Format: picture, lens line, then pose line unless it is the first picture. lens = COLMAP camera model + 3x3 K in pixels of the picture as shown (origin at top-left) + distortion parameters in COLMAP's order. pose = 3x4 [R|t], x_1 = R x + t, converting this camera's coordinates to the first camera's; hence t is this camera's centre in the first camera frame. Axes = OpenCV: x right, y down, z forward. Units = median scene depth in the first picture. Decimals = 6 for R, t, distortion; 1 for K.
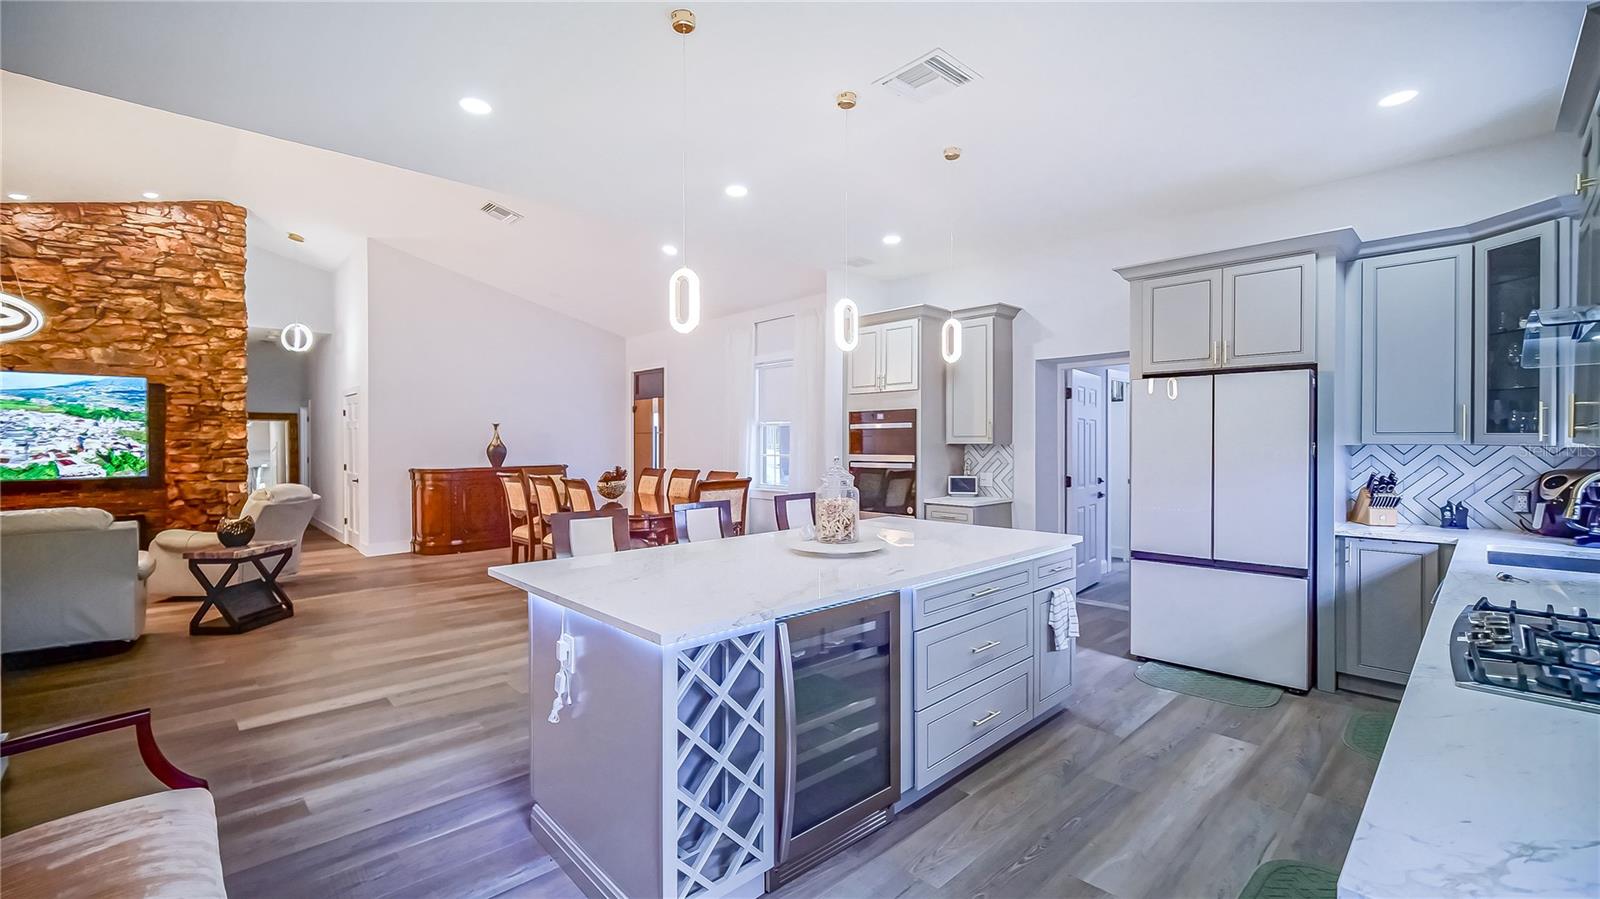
lens RADIAL K [[662.6, 0, 800.0], [0, 662.6, 449.5], [0, 0, 1]] dist [-0.003613, -0.000617]
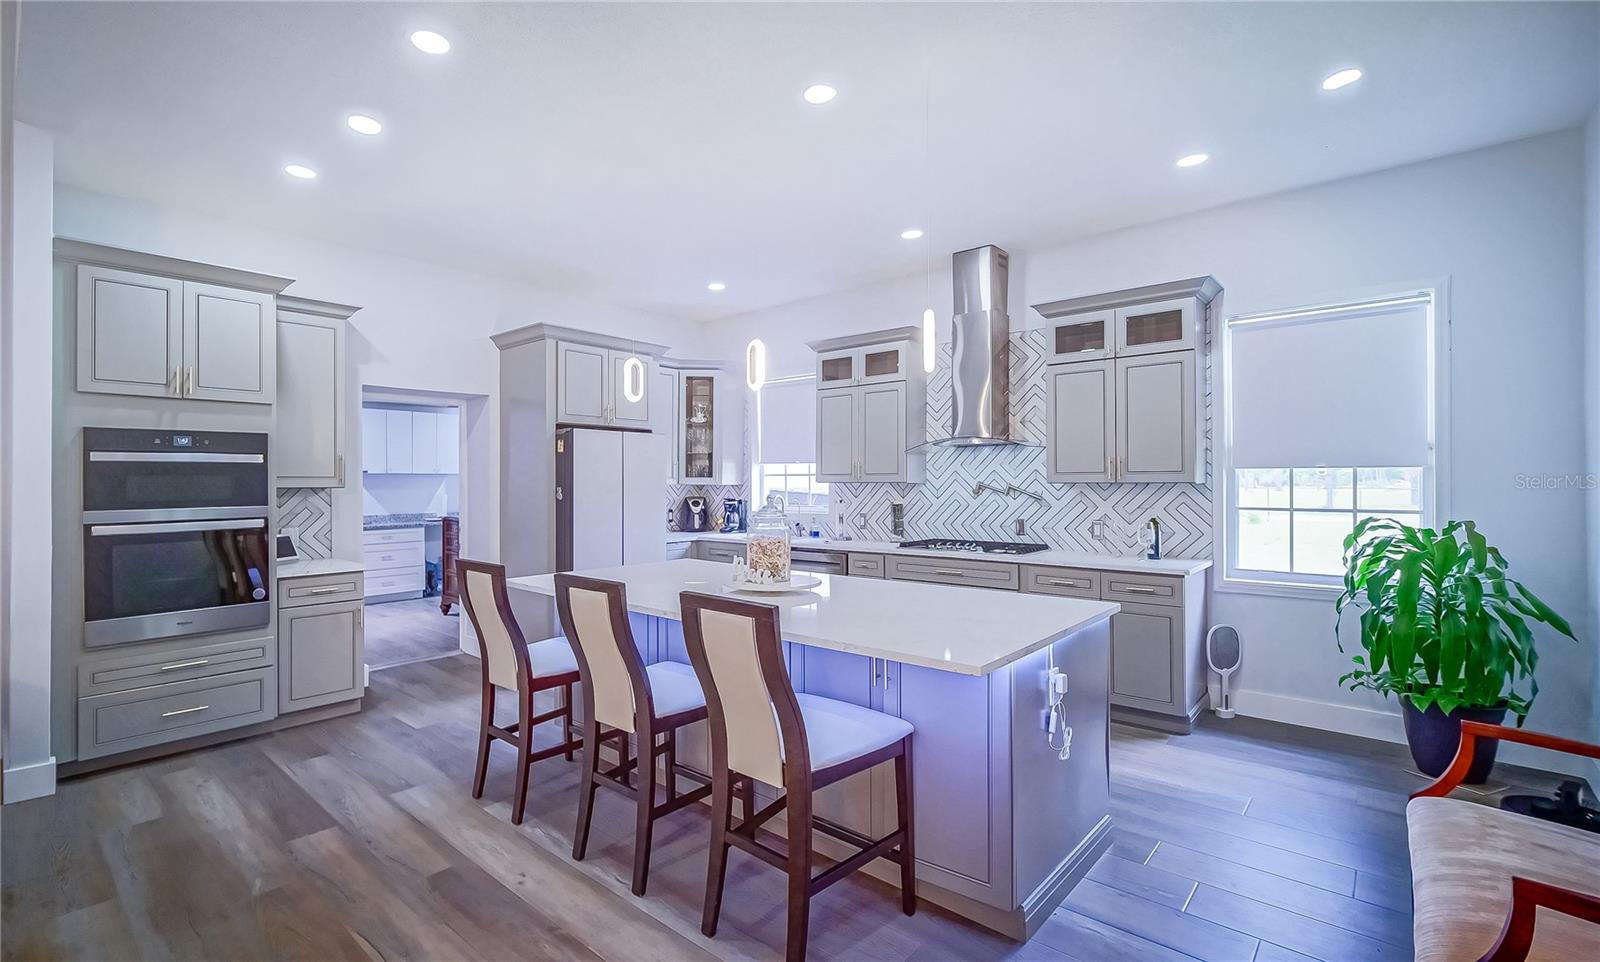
lens RADIAL K [[723.6, 0, 734.2], [0, 723.6, 477.3], [0, 0, 1]] dist [-0.000952, -0.000398]
pose [[-0.058742, 0.008500, 0.998237, -0.434830], [0.018945, 0.999793, -0.007398, -0.004183], [-0.998093, 0.018477, -0.058891, 0.461905]]
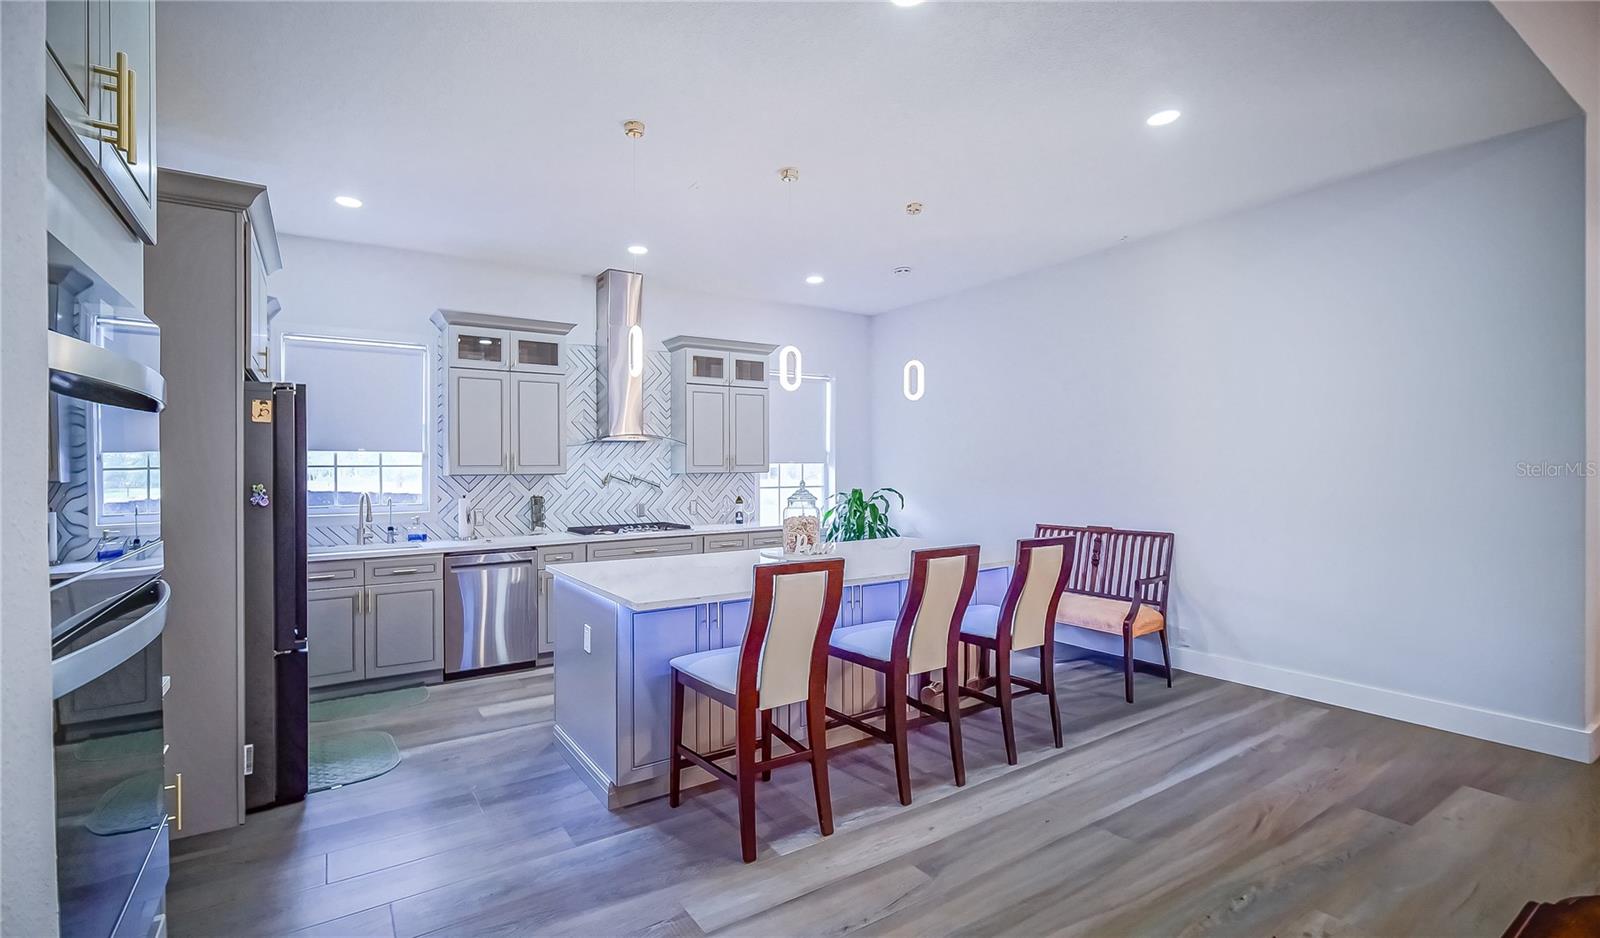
lens RADIAL K [[706.4, 0, 773.4], [0, 706.4, 472.9], [0, 0, 1]] dist [-0.001205, -0.000121]
pose [[-0.982819, 0.013278, 0.184092, -0.057665], [0.016685, 0.999717, 0.016970, -0.011269], [-0.183815, 0.019750, -0.982762, 0.935203]]
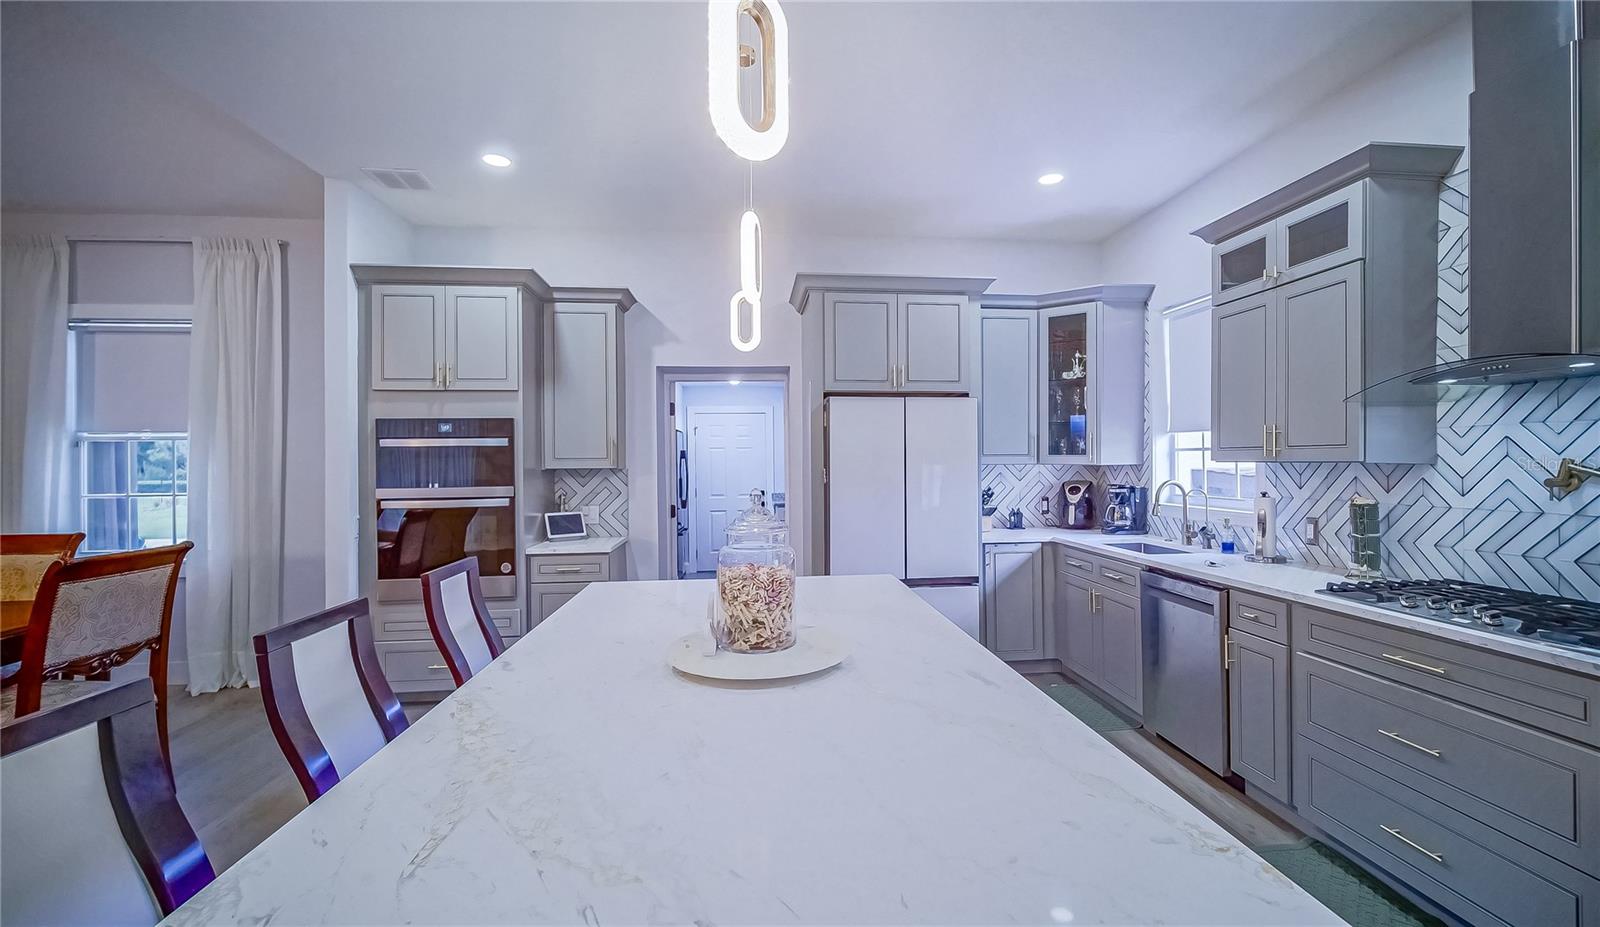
lens RADIAL K [[680.8, 0, 817.0], [0, 680.8, 460.9], [0, 0, 1]] dist [-0.003757, -0.000531]
pose [[0.608439, -0.001863, 0.793598, -0.151758], [0.018393, 0.999762, -0.011755, -0.002714], [-0.793387, 0.021748, 0.608328, 0.253179]]
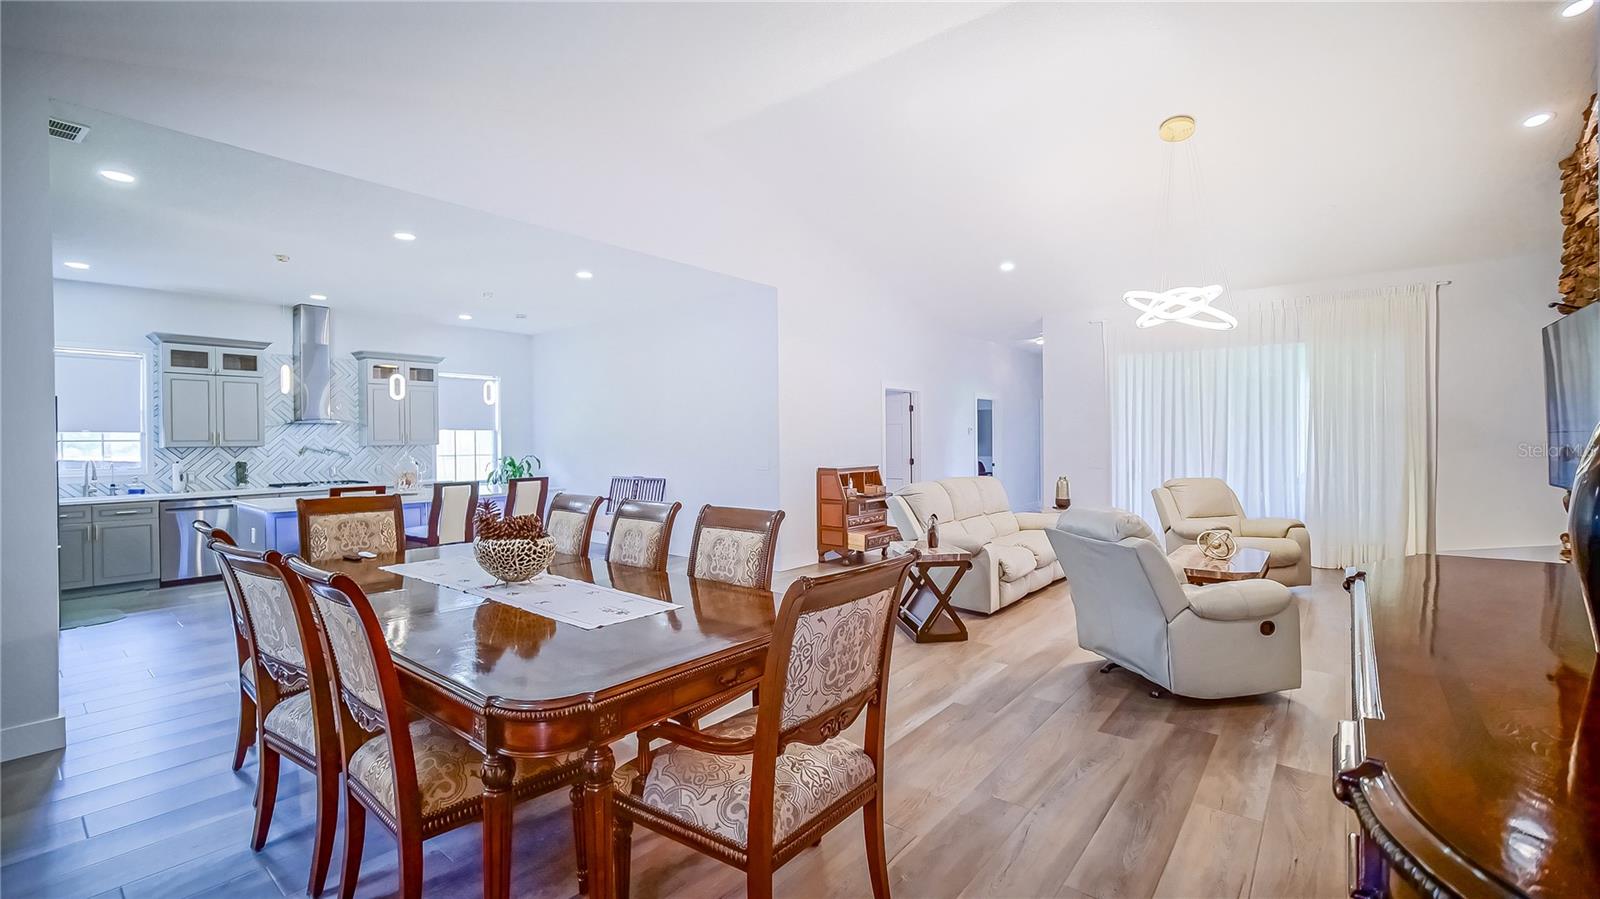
lens RADIAL K [[675.8, 0, 800.0], [0, 675.8, 449.5], [0, 0, 1]] dist [-0.001286, -0.000094]
pose [[-0.991248, 0.014928, -0.131168, -0.378043], [0.011087, 0.999490, 0.029962, -0.018064], [0.131548, 0.028246, -0.990907, 1.368824]]
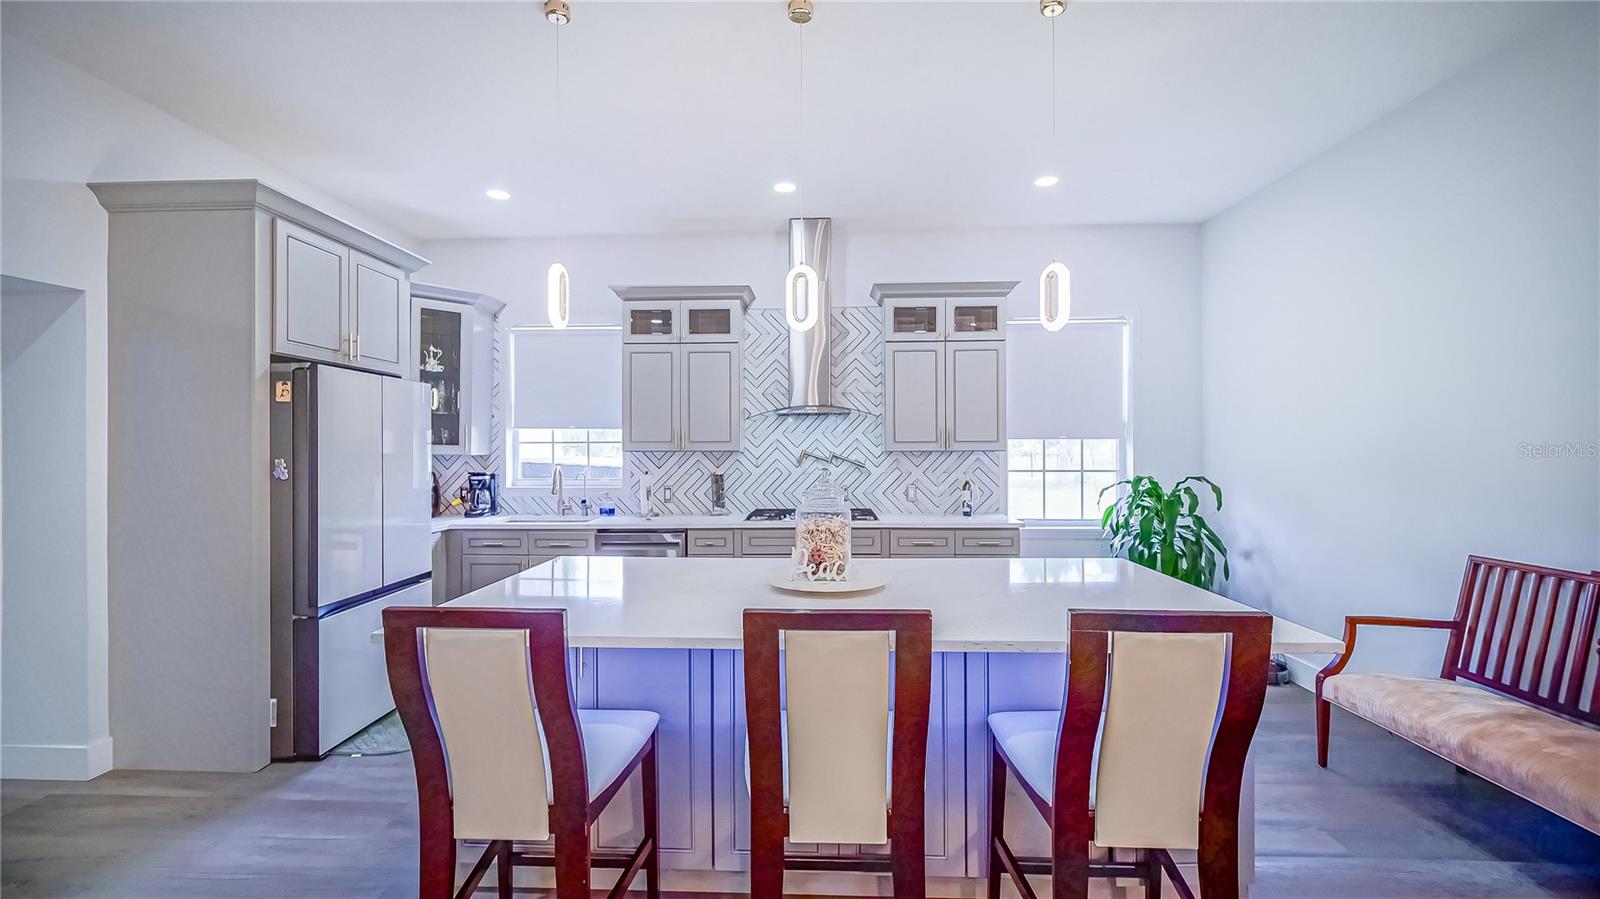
lens RADIAL K [[675.8, 0, 800.0], [0, 675.8, 449.5], [0, 0, 1]] dist [-0.001286, -0.000094]
pose [[-0.695787, 0.005819, 0.718225, -0.214268], [0.016917, 0.999823, 0.008288, -0.007057], [-0.718049, 0.017917, -0.695762, 0.653870]]
